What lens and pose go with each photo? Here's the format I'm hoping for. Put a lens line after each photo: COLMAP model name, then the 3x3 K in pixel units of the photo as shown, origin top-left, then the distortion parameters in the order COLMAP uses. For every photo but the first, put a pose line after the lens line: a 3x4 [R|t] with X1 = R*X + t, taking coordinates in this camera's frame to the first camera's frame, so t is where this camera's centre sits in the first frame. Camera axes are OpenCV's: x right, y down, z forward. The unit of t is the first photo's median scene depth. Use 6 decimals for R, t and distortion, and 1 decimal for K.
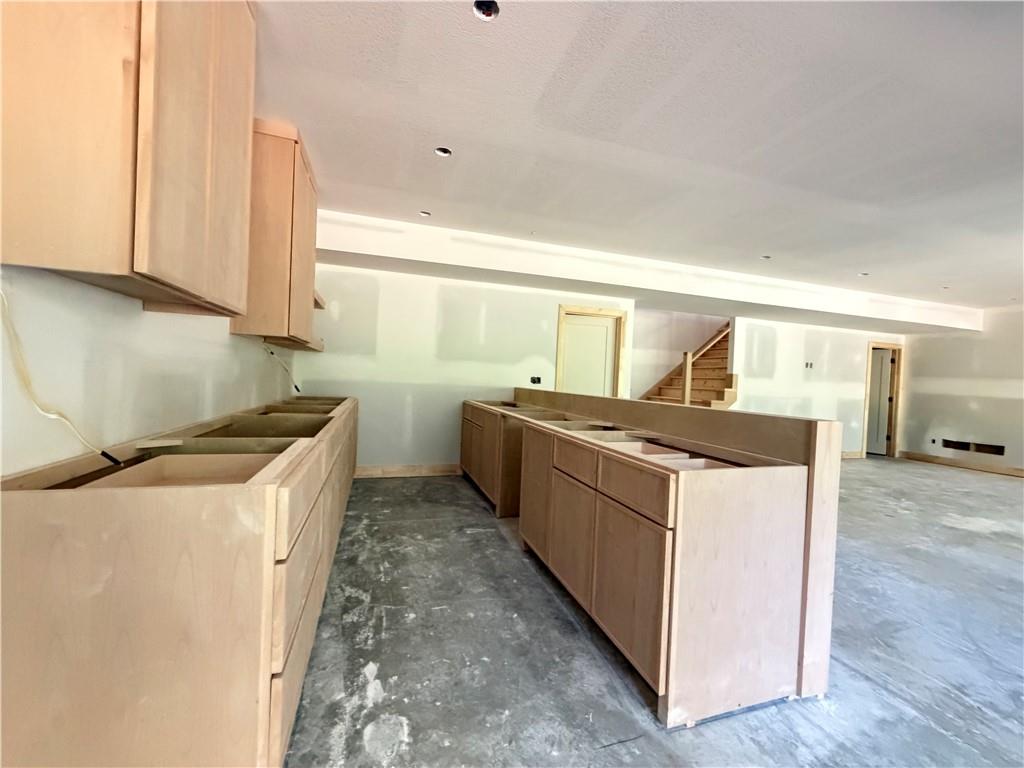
lens RADIAL K [[410.5, 0, 510.3], [0, 410.5, 385.5], [0, 0, 1]] dist [-0.001337, 0.000307]
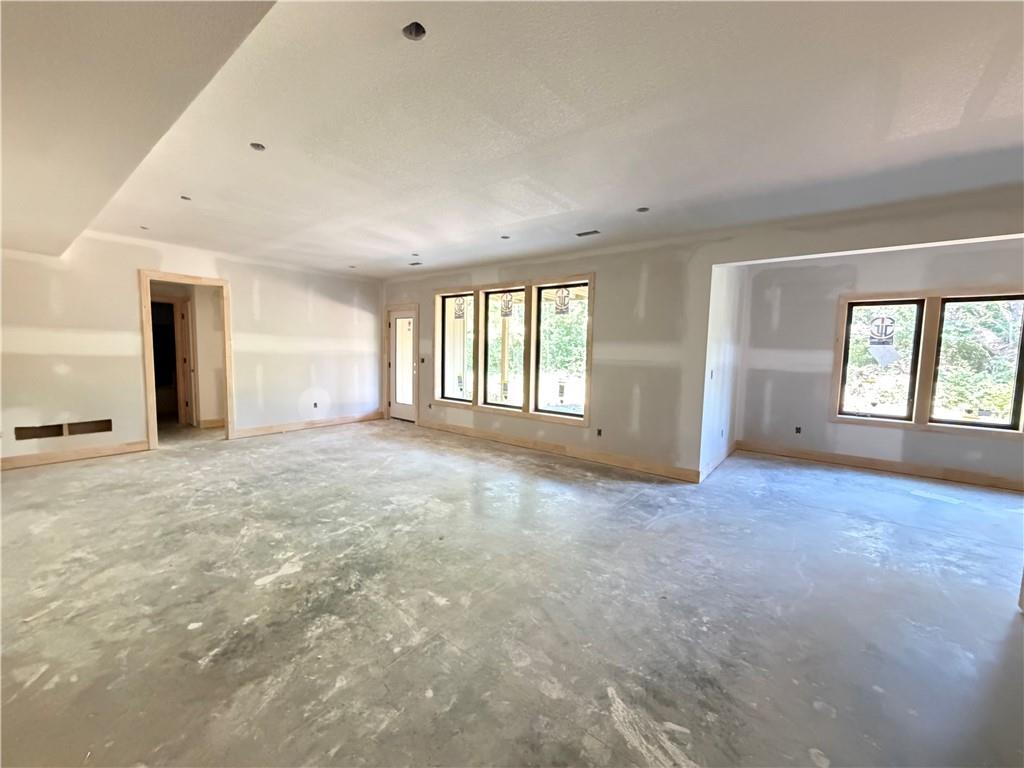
lens RADIAL K [[410.5, 0, 511.2], [0, 410.5, 384.9], [0, 0, 1]] dist [-0.001337, 0.000307]
pose [[-0.554112, -0.124621, 0.823061, 0.434096], [-0.029805, 0.991067, 0.129993, -0.096615], [-0.831908, 0.047500, -0.552877, 2.081299]]
